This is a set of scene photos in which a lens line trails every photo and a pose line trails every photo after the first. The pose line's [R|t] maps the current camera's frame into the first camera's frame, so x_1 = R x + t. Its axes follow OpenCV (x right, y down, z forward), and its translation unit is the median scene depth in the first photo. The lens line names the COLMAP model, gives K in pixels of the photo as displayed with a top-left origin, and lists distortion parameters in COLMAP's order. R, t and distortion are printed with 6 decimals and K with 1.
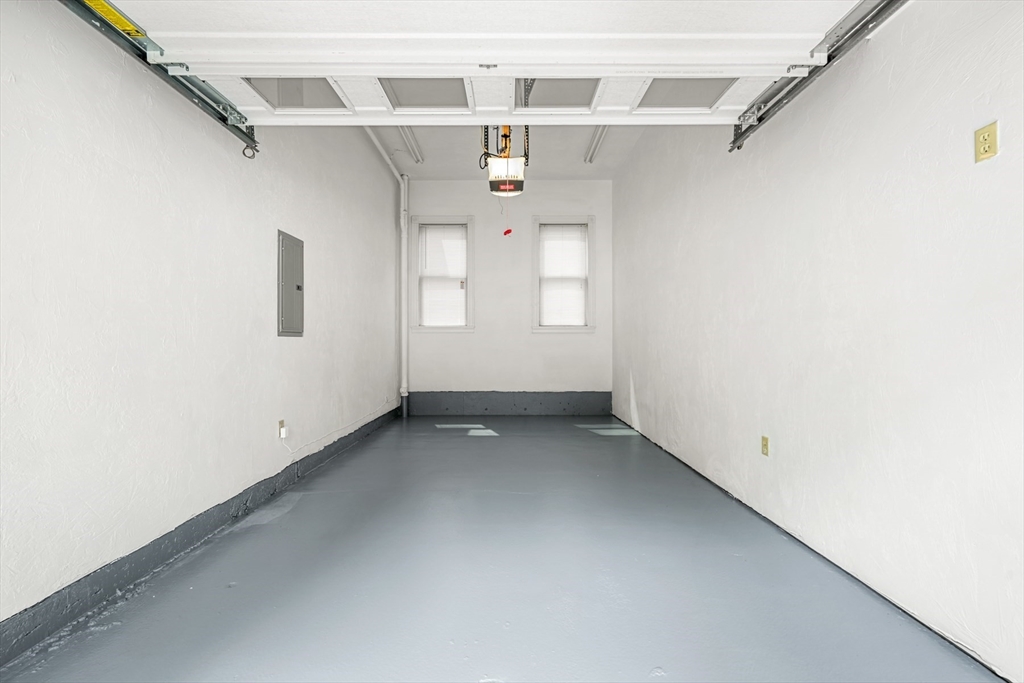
lens RADIAL K [[437.9, 0, 485.2], [0, 437.9, 340.6], [0, 0, 1]] dist [-0.000149, 0.000190]
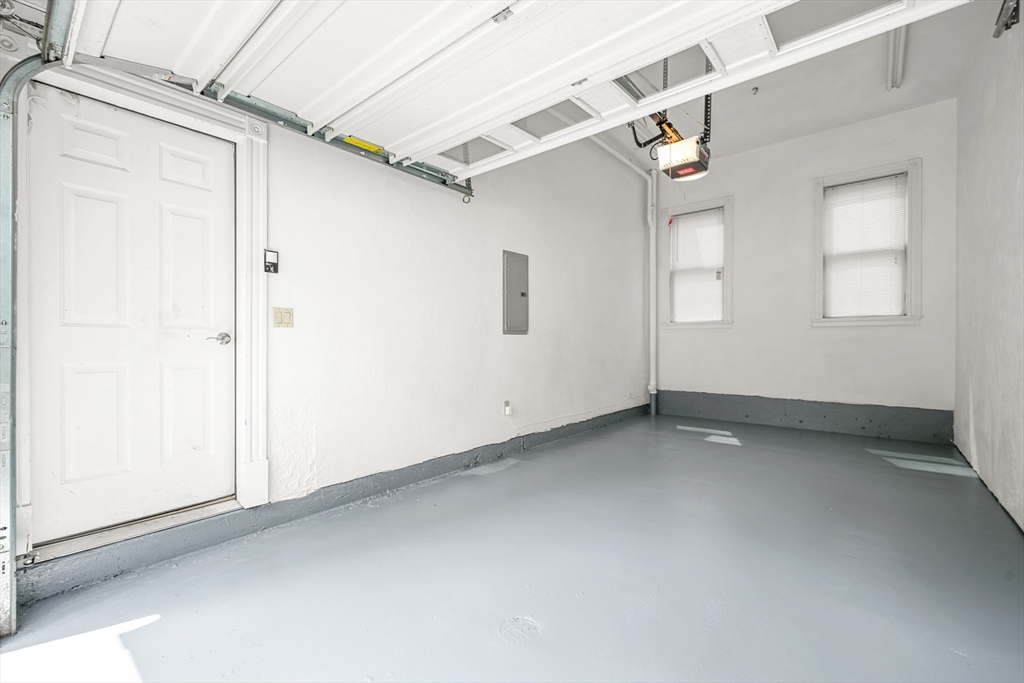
lens RADIAL K [[437.9, 0, 485.2], [0, 437.9, 340.6], [0, 0, 1]] dist [-0.000149, 0.000190]
pose [[0.744482, -0.001493, -0.667640, 0.208933], [0.002936, 0.999995, 0.001038, 0.005024], [0.667636, -0.002733, 0.744483, 0.011419]]
